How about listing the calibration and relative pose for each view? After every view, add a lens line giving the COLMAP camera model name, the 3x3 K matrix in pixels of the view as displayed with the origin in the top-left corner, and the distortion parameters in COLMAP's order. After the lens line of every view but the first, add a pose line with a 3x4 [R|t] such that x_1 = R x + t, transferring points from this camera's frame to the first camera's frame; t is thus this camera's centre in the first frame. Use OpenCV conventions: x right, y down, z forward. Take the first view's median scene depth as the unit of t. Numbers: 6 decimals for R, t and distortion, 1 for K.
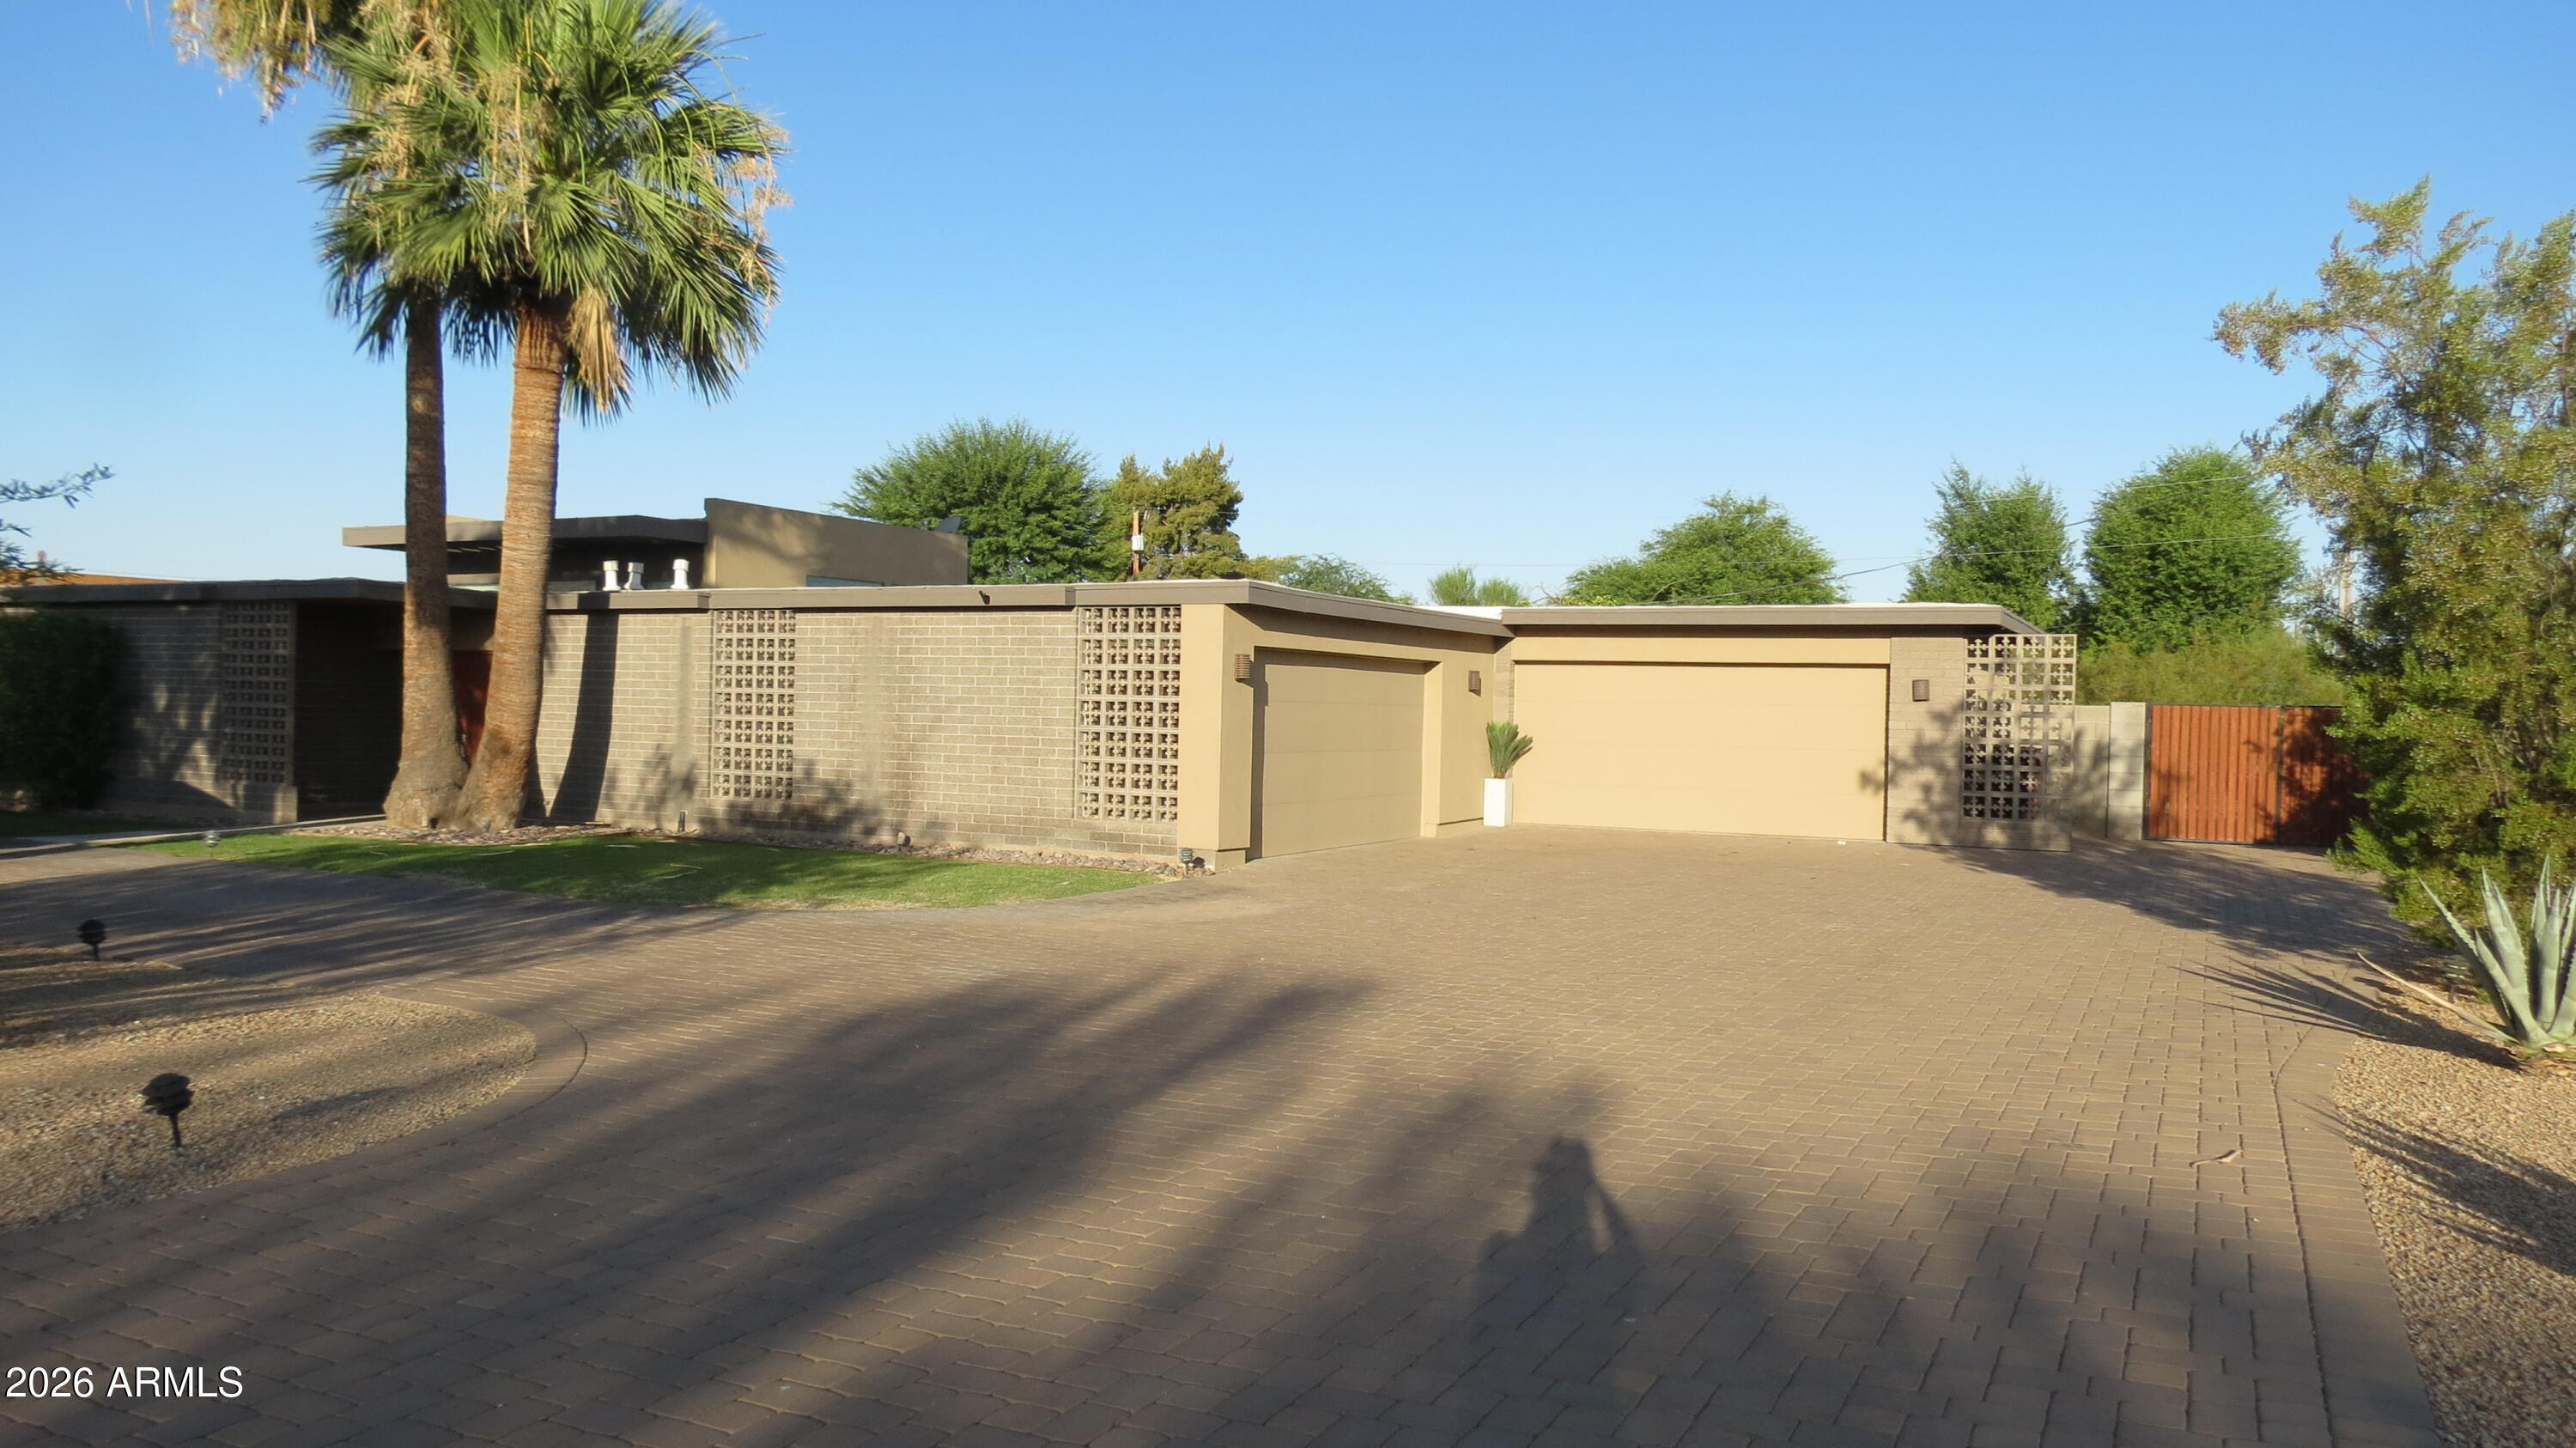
lens RADIAL K [[1826.9, 0, 1293.9], [0, 1826.9, 732.3], [0, 0, 1]] dist [-0.025082, 0.012173]
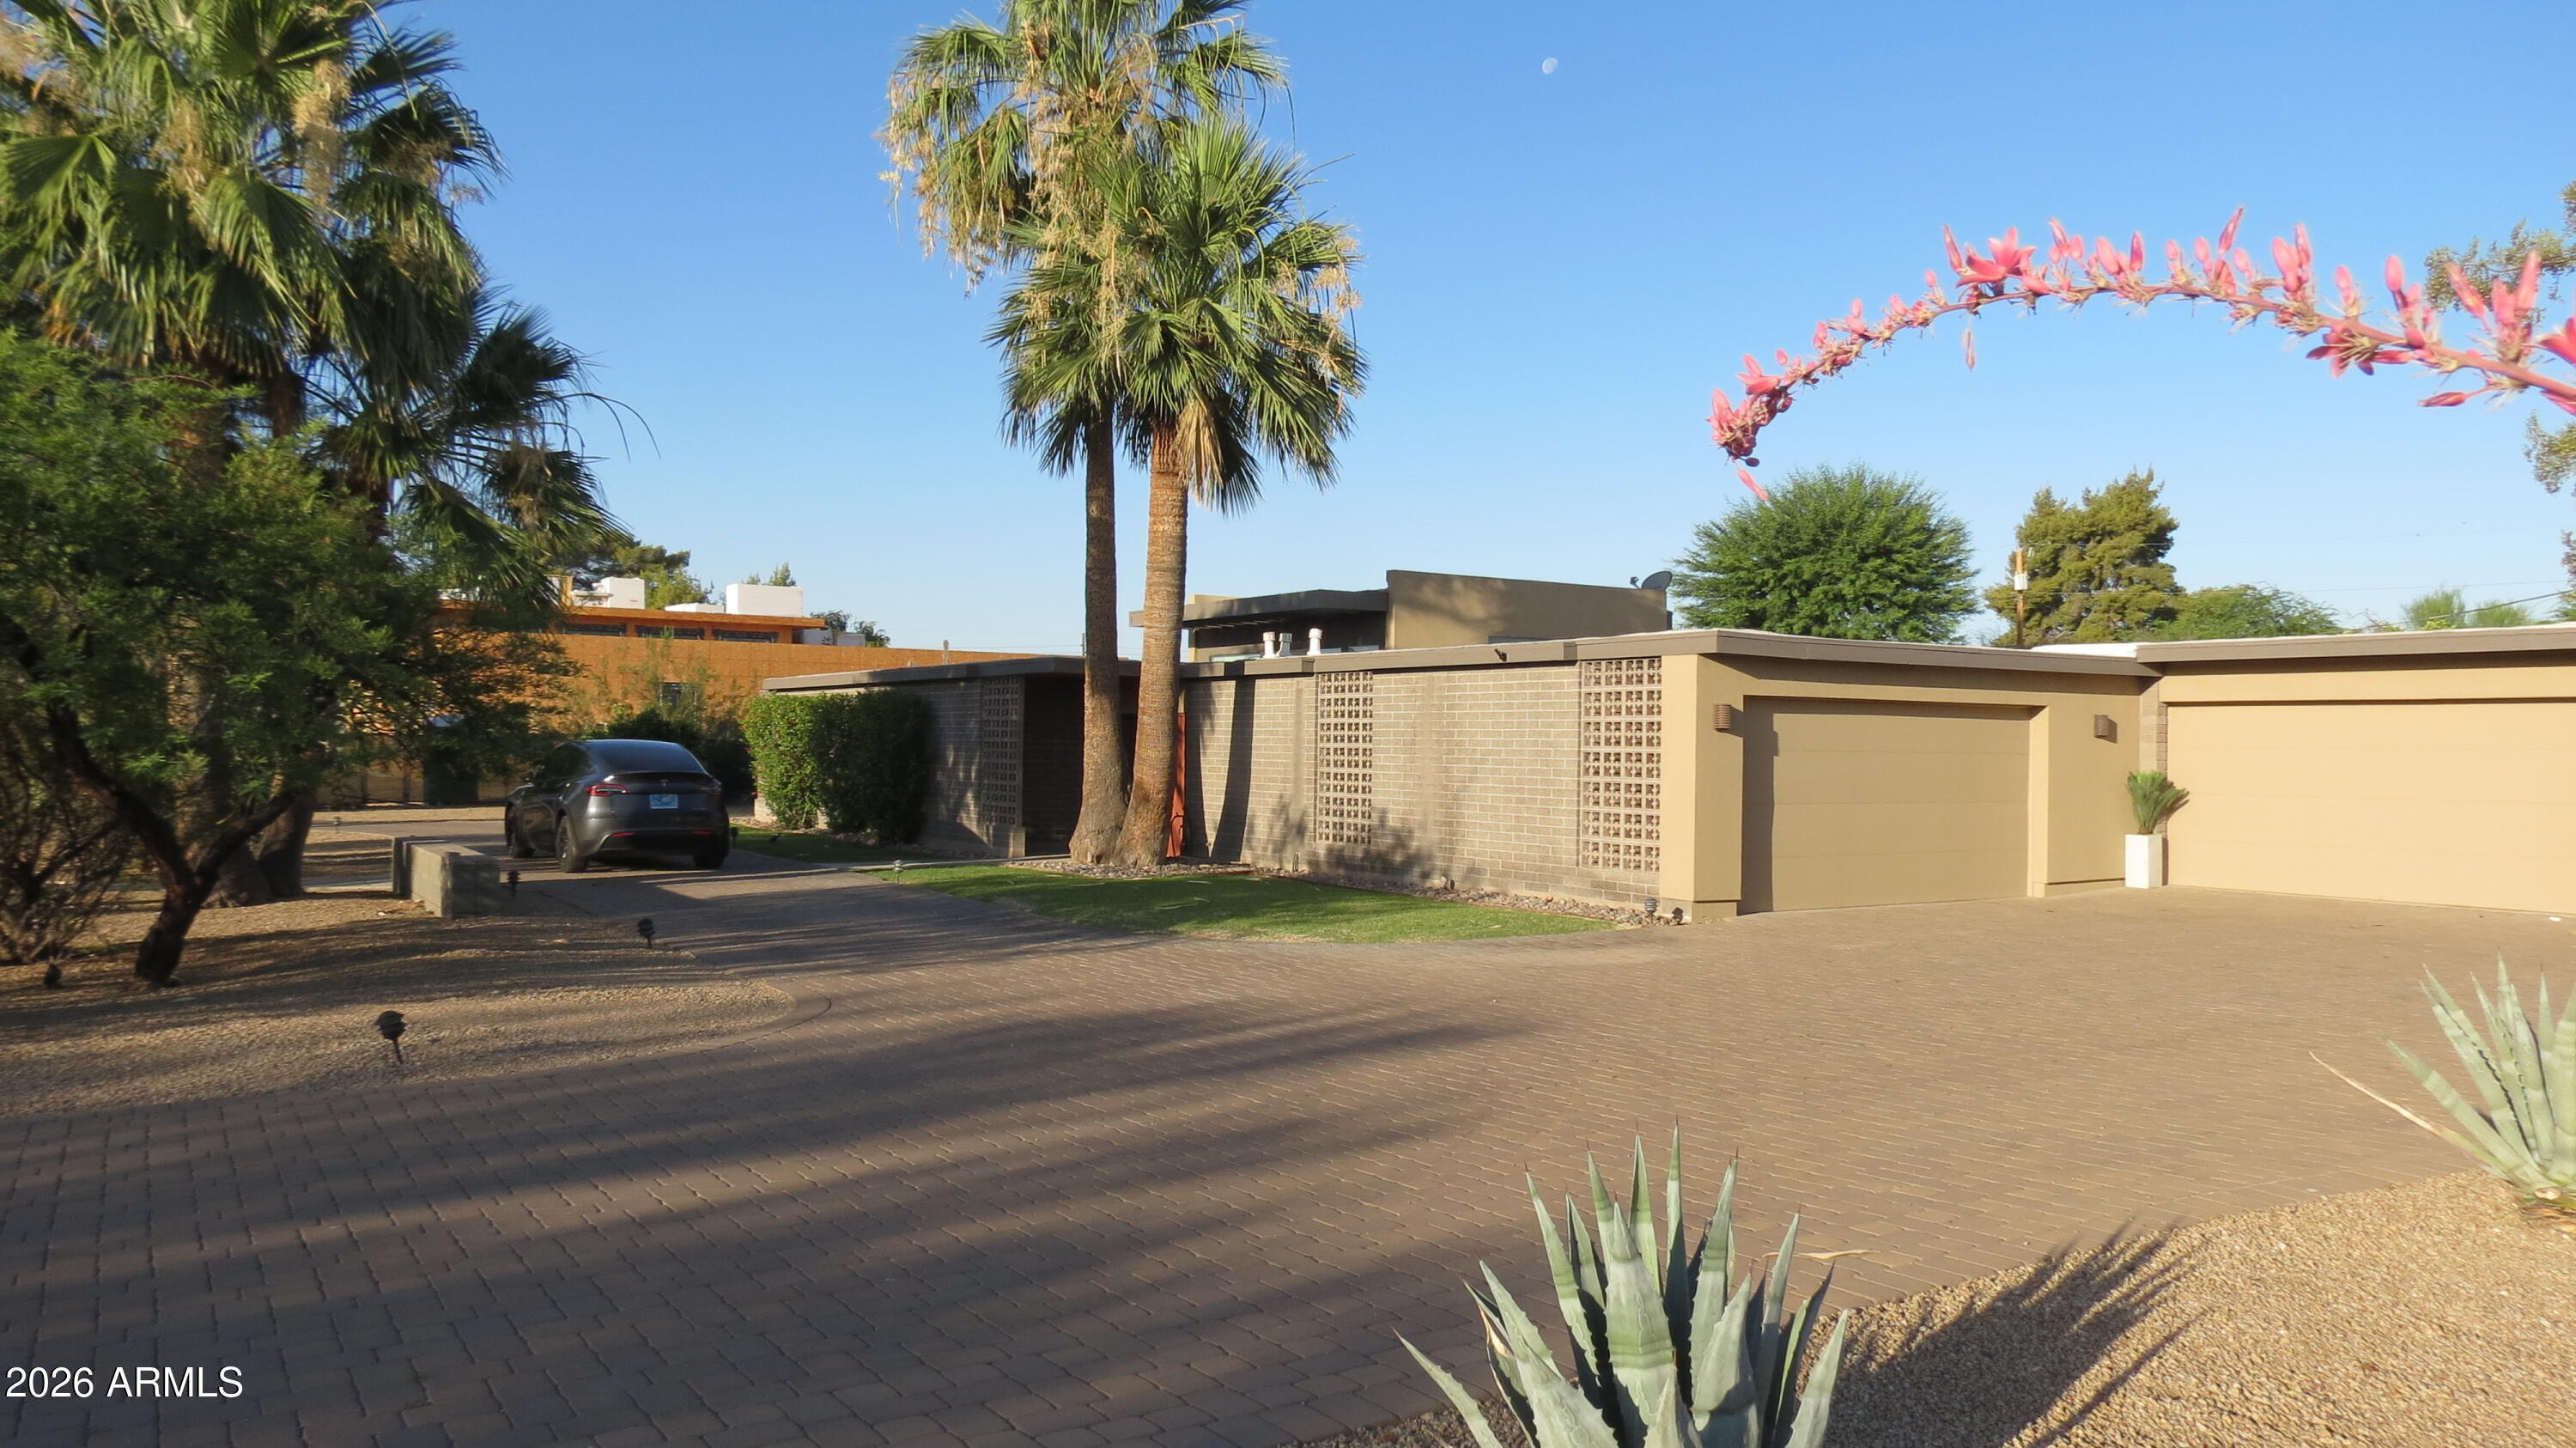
lens RADIAL K [[1826.9, 0, 1293.9], [0, 1826.9, 732.3], [0, 0, 1]] dist [-0.025082, 0.012173]
pose [[0.867244, -0.014226, -0.497679, 0.229103], [-0.000018, 0.999591, -0.028604, 0.000766], [0.497883, 0.024816, 0.866889, 0.024871]]
